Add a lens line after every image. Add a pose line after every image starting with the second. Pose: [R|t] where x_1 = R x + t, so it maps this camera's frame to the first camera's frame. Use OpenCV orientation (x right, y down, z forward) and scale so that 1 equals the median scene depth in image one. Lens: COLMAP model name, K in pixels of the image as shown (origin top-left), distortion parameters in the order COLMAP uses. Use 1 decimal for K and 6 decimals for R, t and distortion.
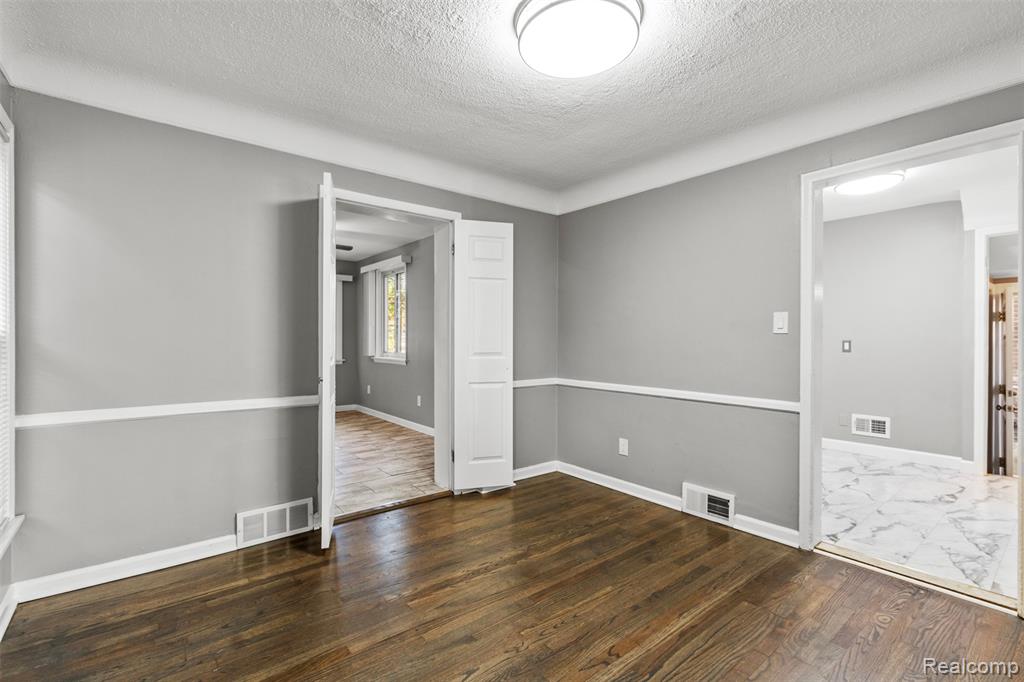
lens RADIAL K [[467.7, 0, 513.3], [0, 467.7, 339.9], [0, 0, 1]] dist [0.001118, 0.000391]
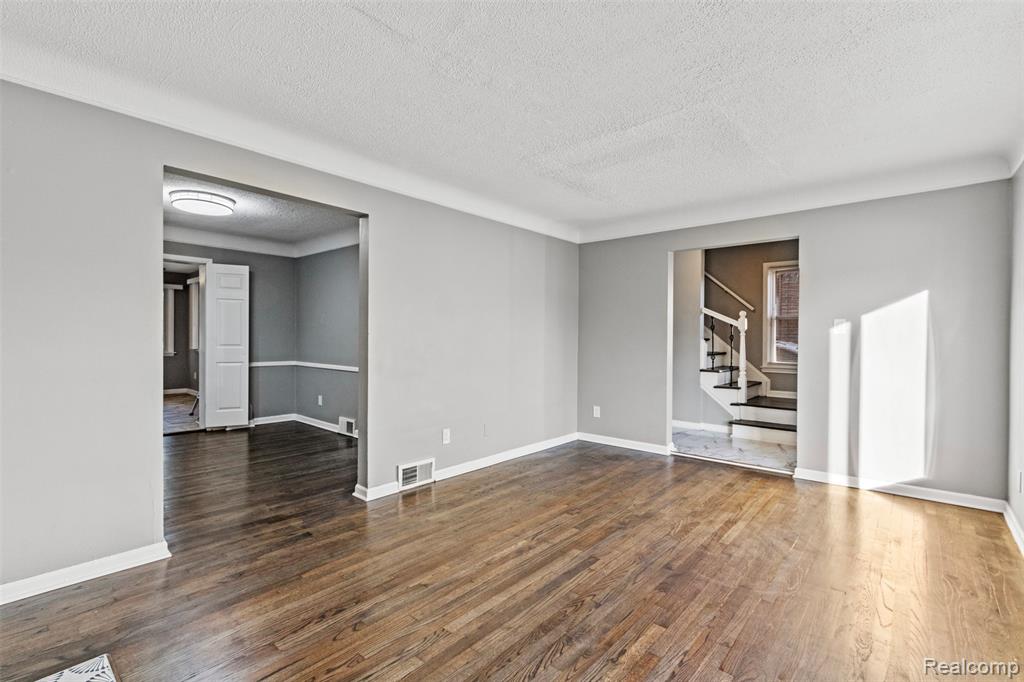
lens RADIAL K [[467.7, 0, 512.6], [0, 467.7, 342.4], [0, 0, 1]] dist [0.001118, 0.000391]
pose [[0.985104, 0.005705, 0.171867, 0.649021], [-0.006889, 0.999956, 0.006290, 0.003311], [-0.171824, -0.007381, 0.985100, -0.805190]]
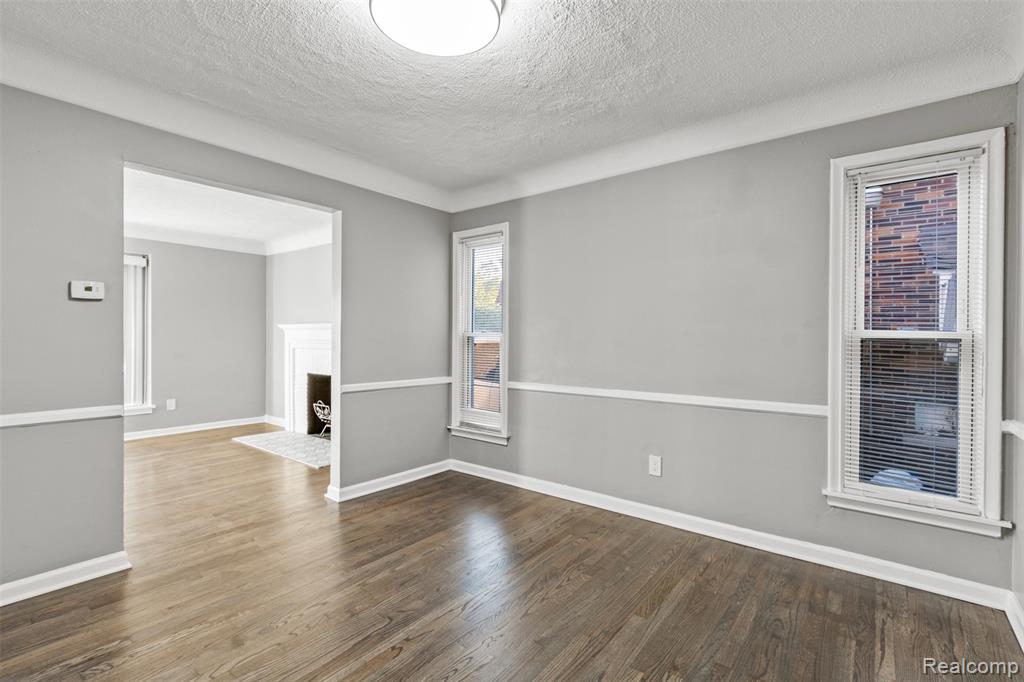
lens RADIAL K [[467.7, 0, 512.8], [0, 467.7, 339.9], [0, 0, 1]] dist [0.001118, 0.000391]
pose [[-0.975703, -0.005652, -0.219023, 0.097102], [-0.006394, 0.999976, 0.002683, -0.000154], [0.219003, 0.004018, -0.975716, 1.011843]]
